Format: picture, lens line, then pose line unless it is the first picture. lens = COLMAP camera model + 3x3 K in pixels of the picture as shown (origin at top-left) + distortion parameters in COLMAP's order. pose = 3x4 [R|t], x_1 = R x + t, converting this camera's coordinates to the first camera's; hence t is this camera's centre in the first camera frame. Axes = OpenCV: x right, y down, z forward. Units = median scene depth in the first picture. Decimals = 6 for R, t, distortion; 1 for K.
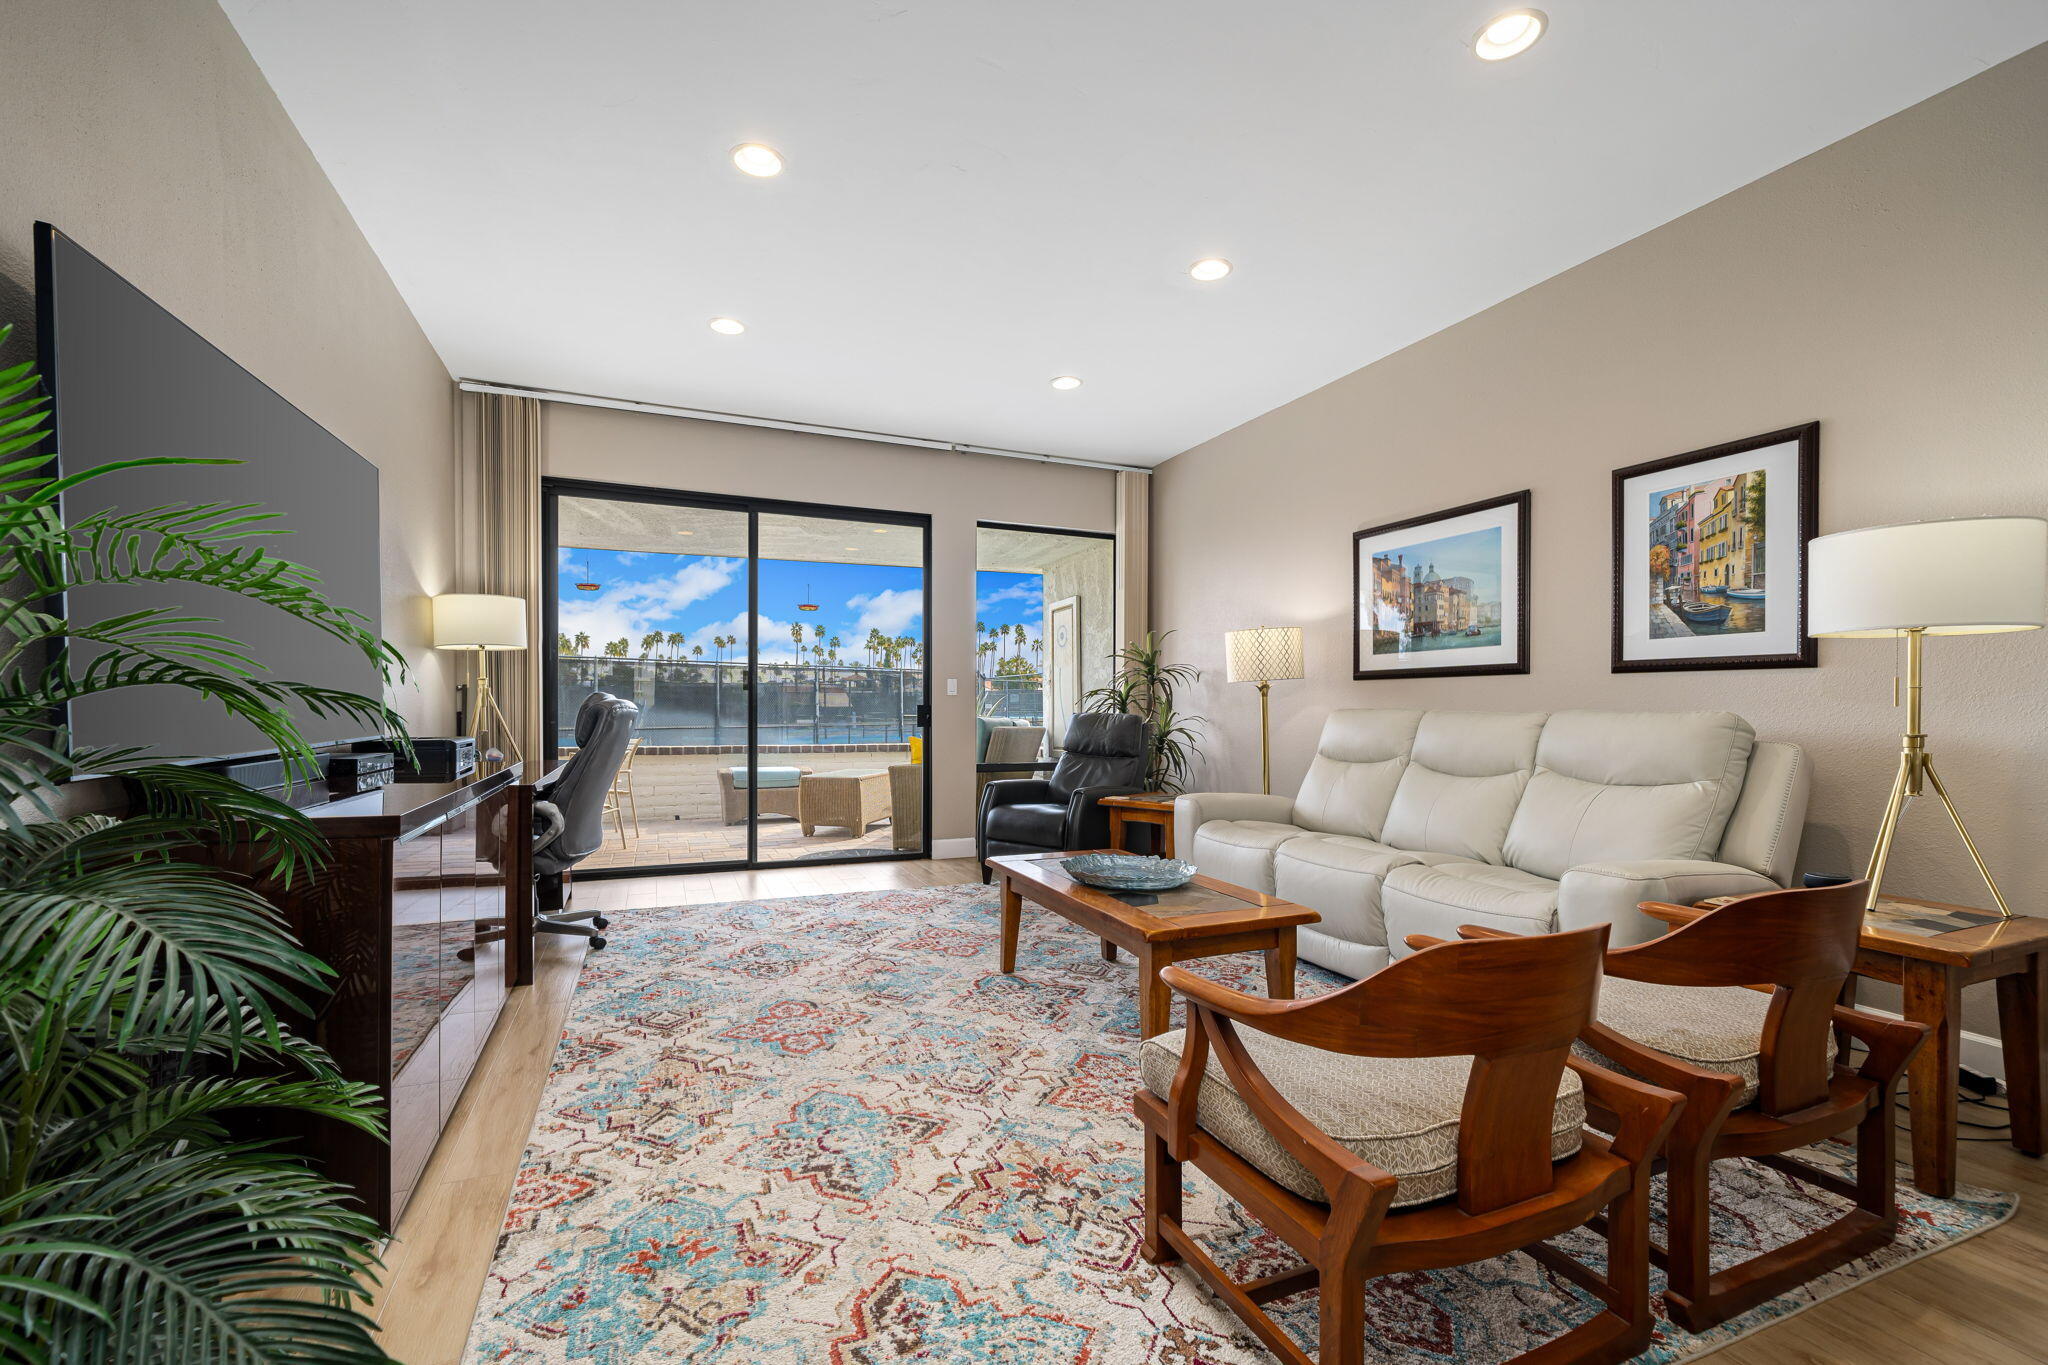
lens RADIAL K [[849.8, 0, 1003.7], [0, 849.8, 706.0], [0, 0, 1]] dist [0.001926, 0.000121]
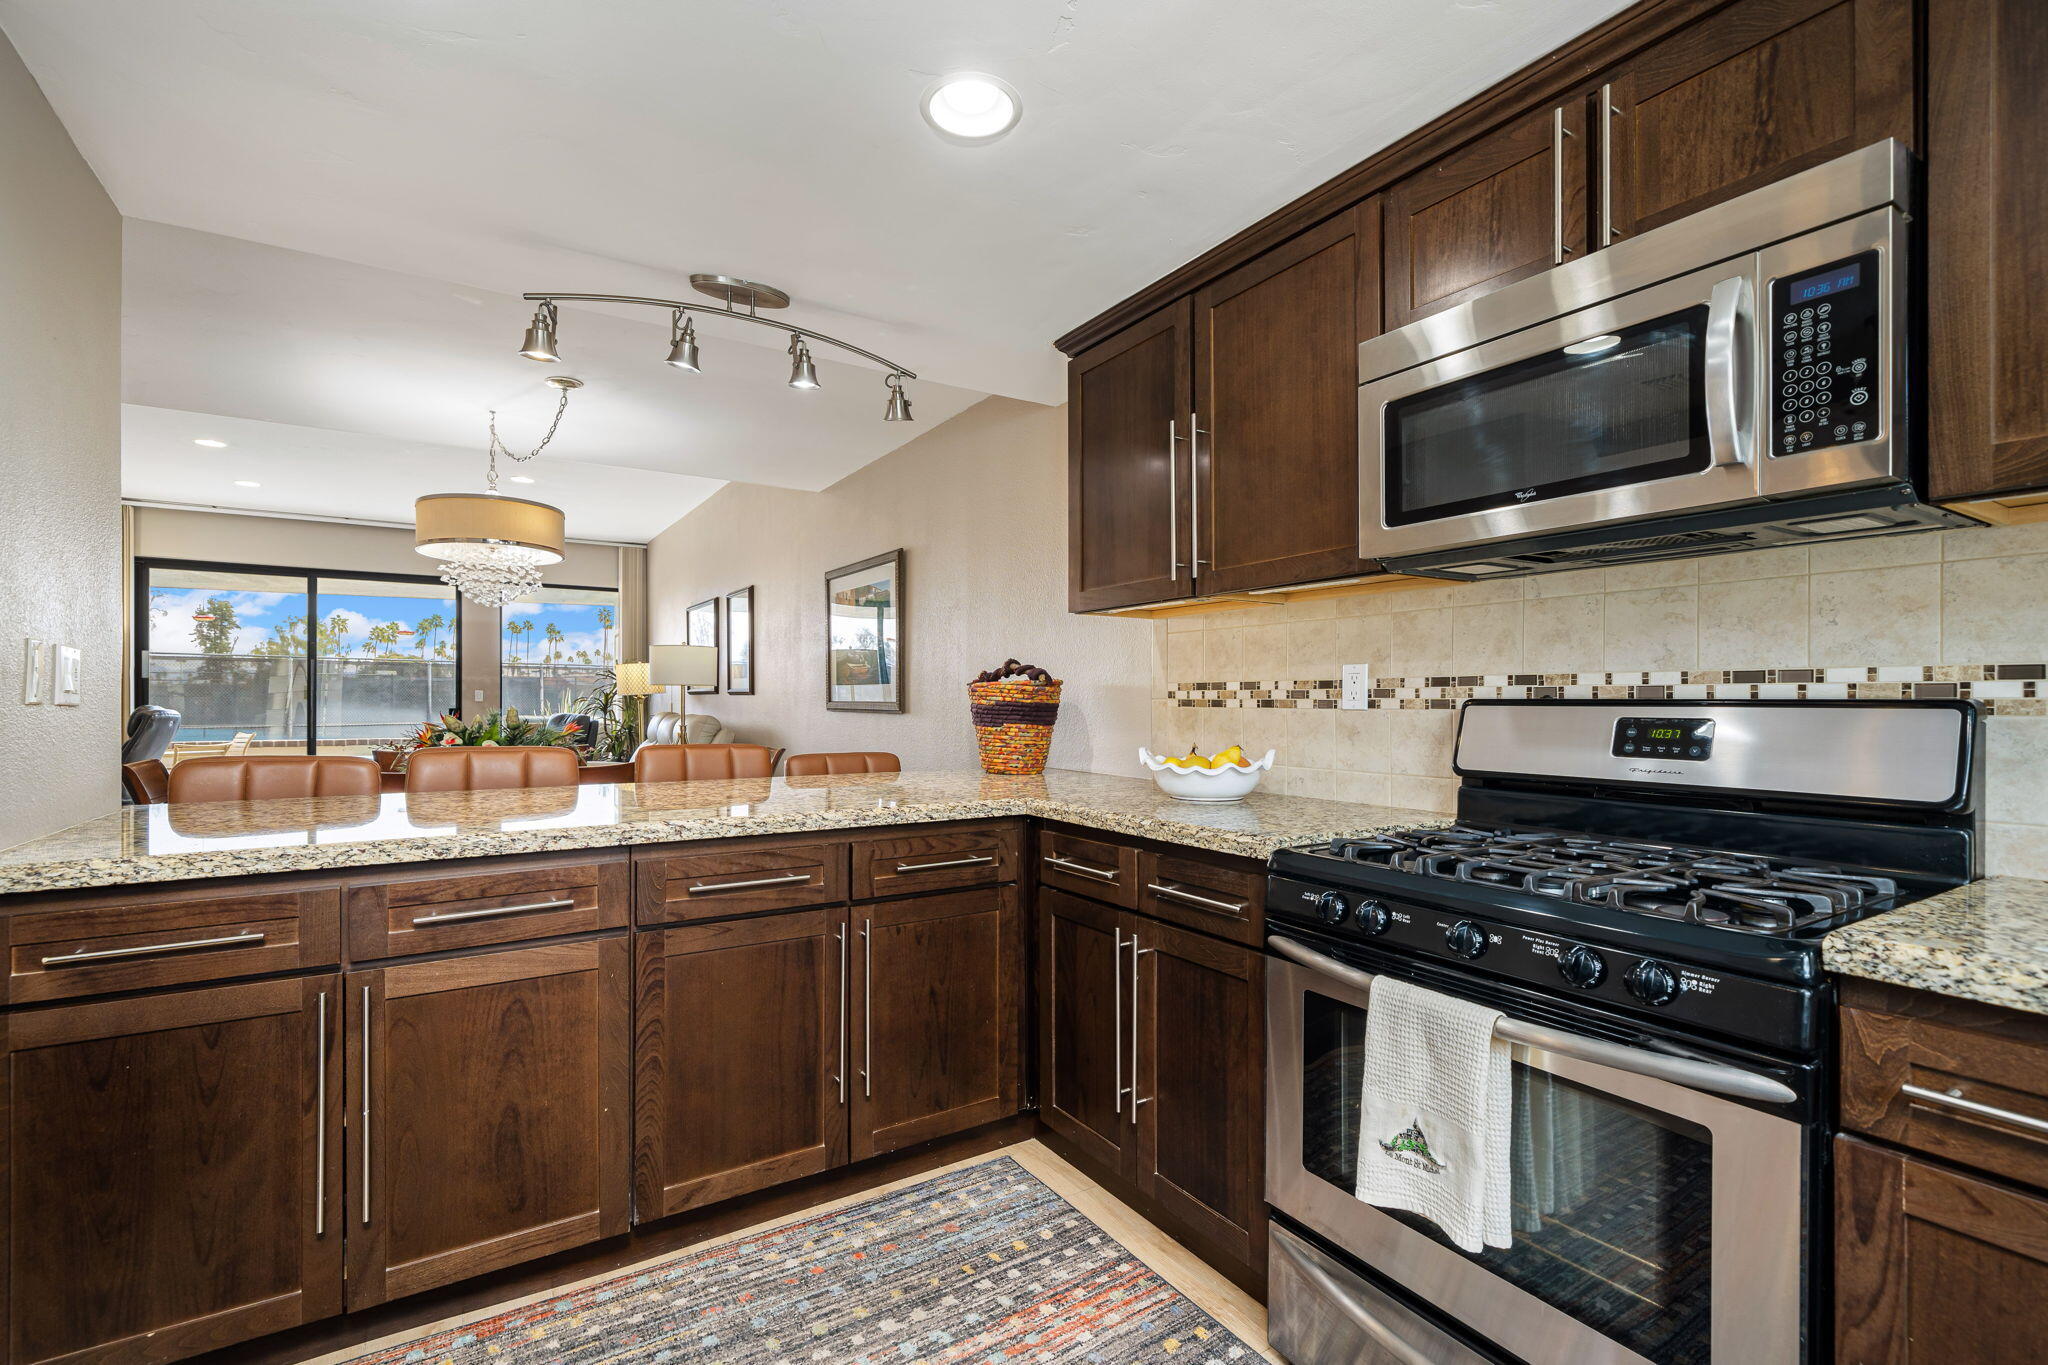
lens RADIAL K [[897.4, 0, 1020.1], [0, 897.4, 693.1], [0, 0, 1]] dist [0.000589, 0.000021]
pose [[0.983590, -0.001864, 0.180409, 0.735635], [0.002969, 0.999978, -0.005854, -0.021455], [-0.180394, 0.006294, 0.983574, -0.866263]]
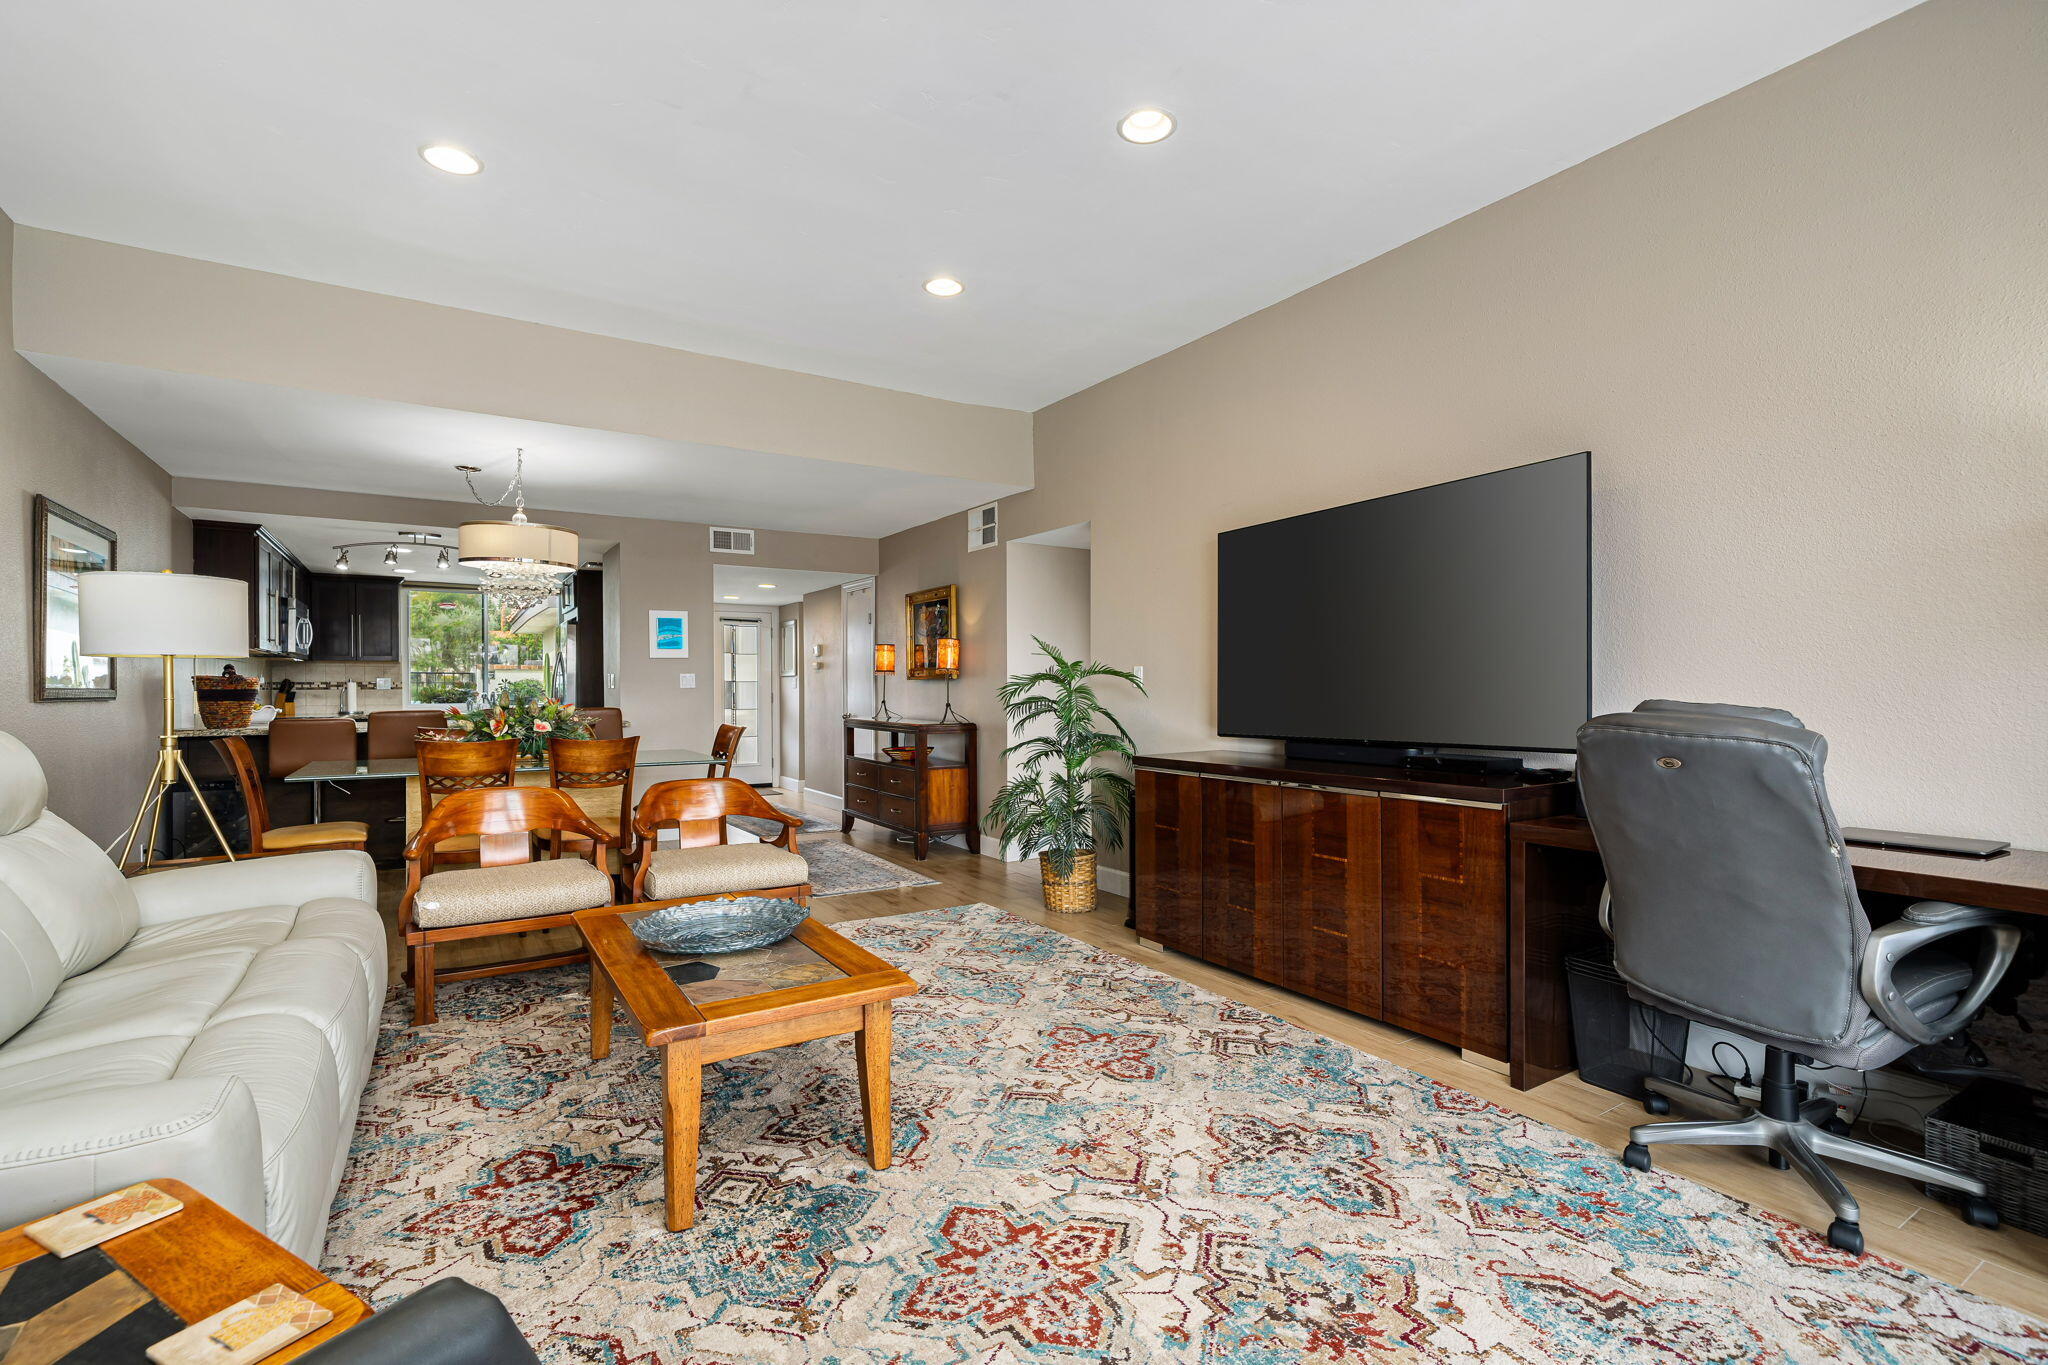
lens RADIAL K [[897.4, 0, 1020.1], [0, 897.4, 693.1], [0, 0, 1]] dist [0.000589, 0.000021]
pose [[-0.982674, -0.000877, -0.185338, 0.018582], [-0.001665, 0.999990, 0.004095, -0.018984], [0.185332, 0.004333, -0.982666, 1.209438]]
